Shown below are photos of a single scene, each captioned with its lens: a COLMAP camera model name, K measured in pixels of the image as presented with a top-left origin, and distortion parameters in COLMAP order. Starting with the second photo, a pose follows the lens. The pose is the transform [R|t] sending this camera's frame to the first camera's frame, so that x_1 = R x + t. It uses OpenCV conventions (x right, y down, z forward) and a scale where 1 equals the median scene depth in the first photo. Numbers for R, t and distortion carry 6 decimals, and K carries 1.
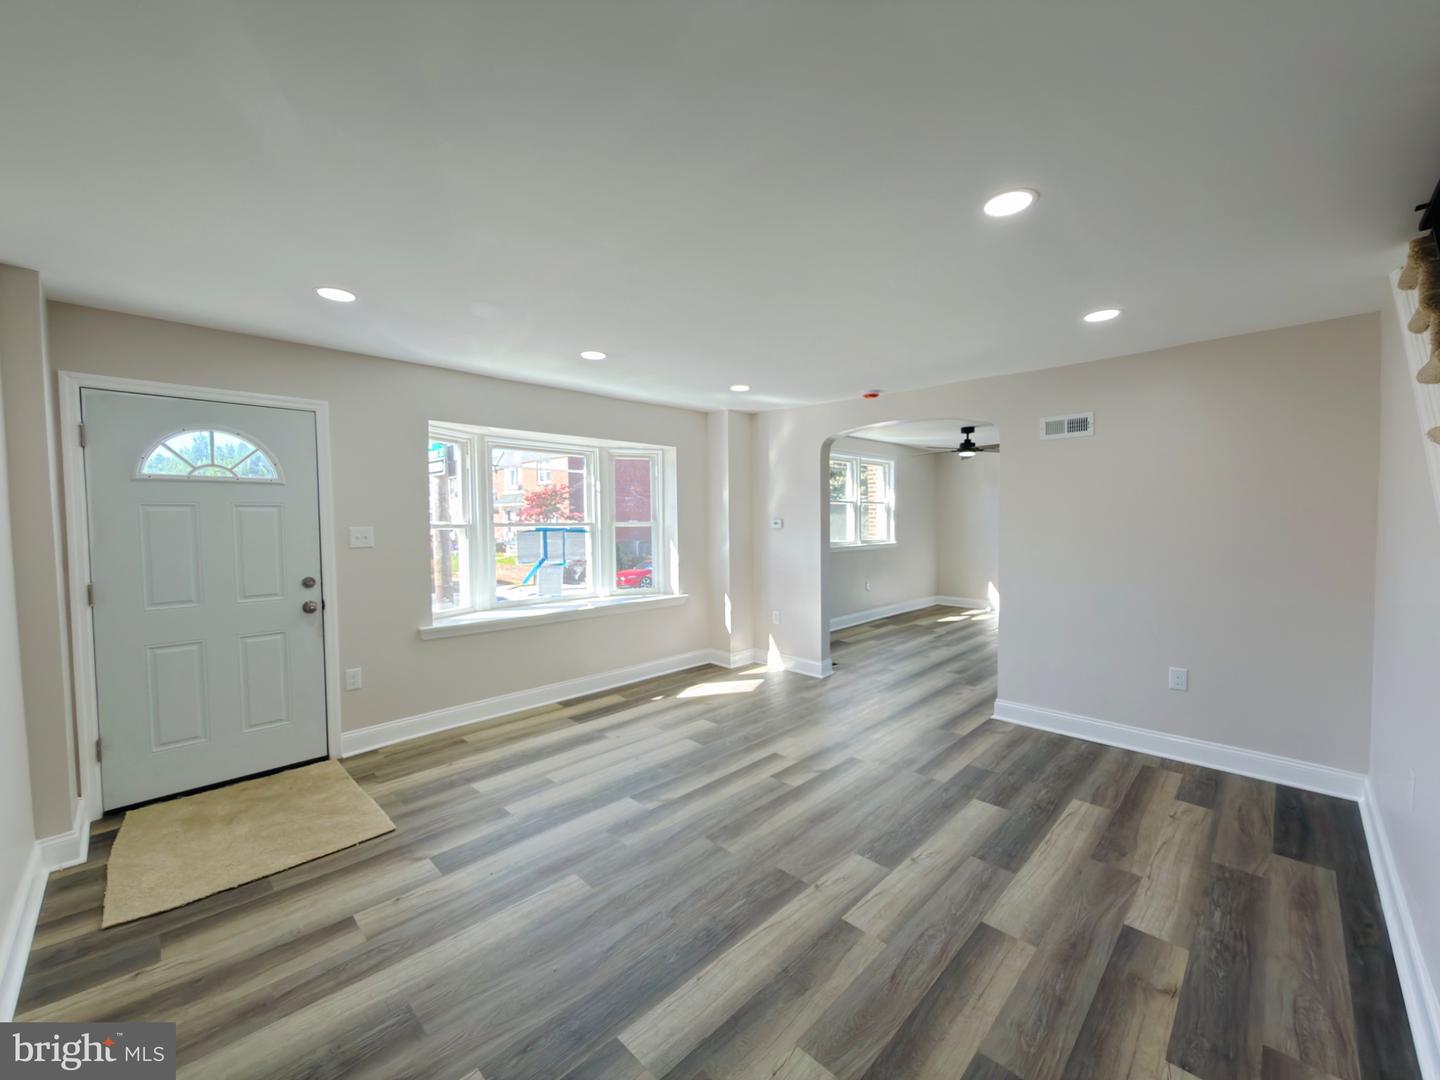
lens RADIAL K [[577.9, 0, 718.3], [0, 577.9, 542.2], [0, 0, 1]] dist [0.001672, 0.000362]
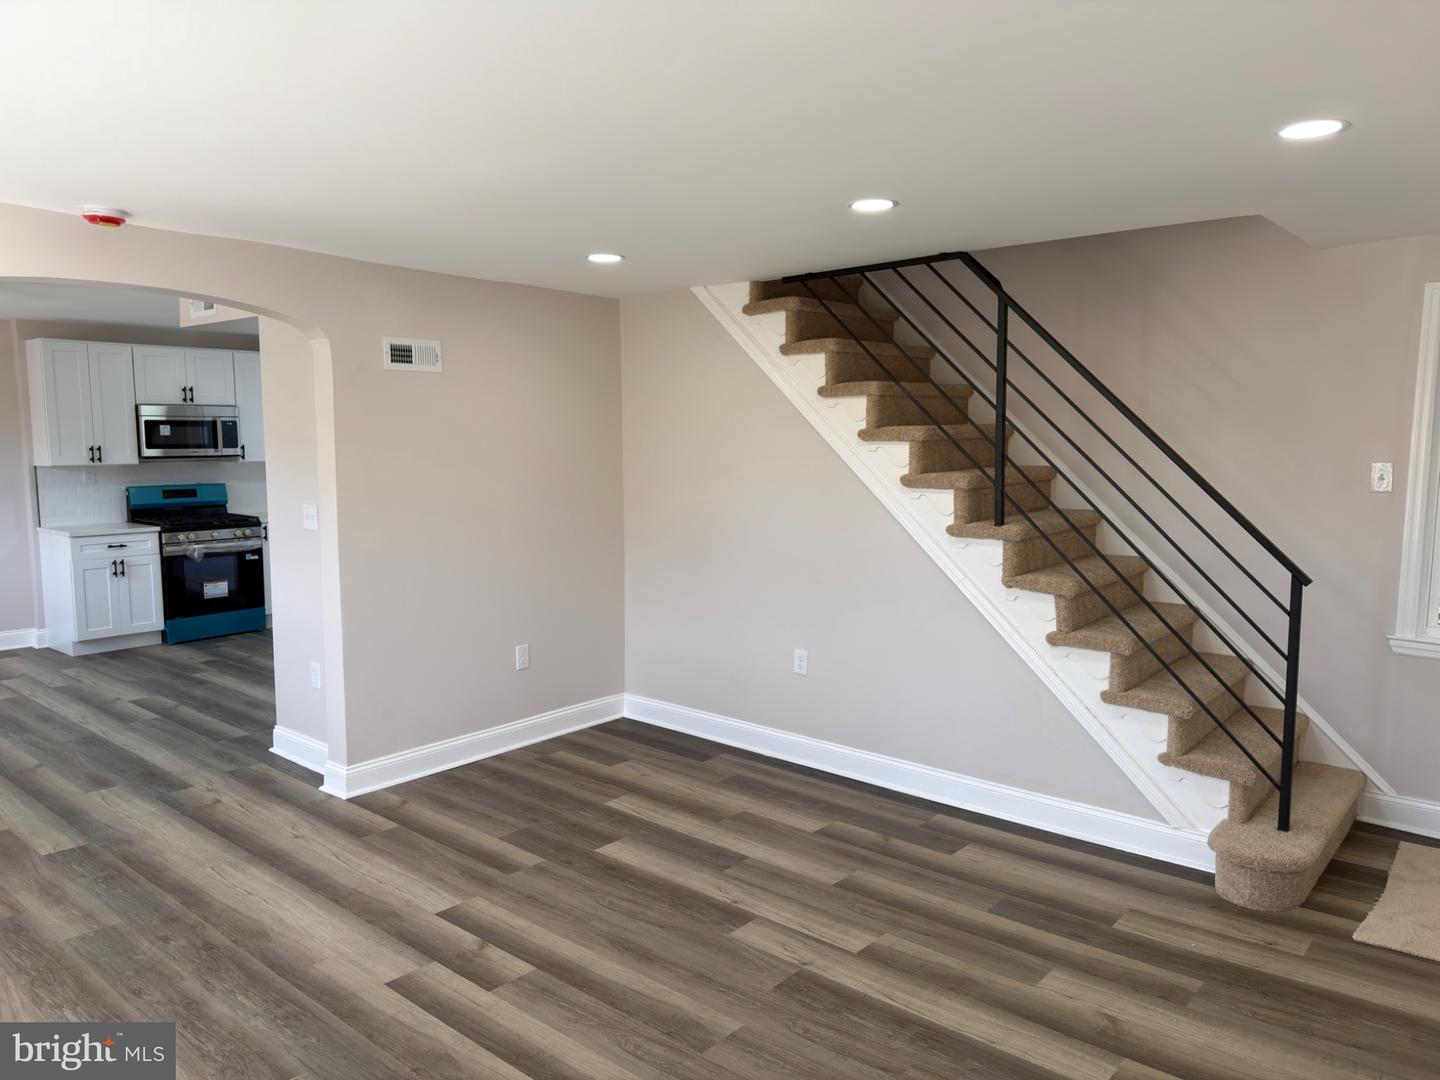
lens RADIAL K [[1014.3, 0, 716.1], [0, 1014.3, 541.9], [0, 0, 1]] dist [0.080176, -0.122734]
pose [[-0.072839, -0.097292, 0.992587, -0.970645], [0.039667, 0.994160, 0.100357, -0.109013], [-0.996555, 0.046683, -0.068554, 0.987752]]
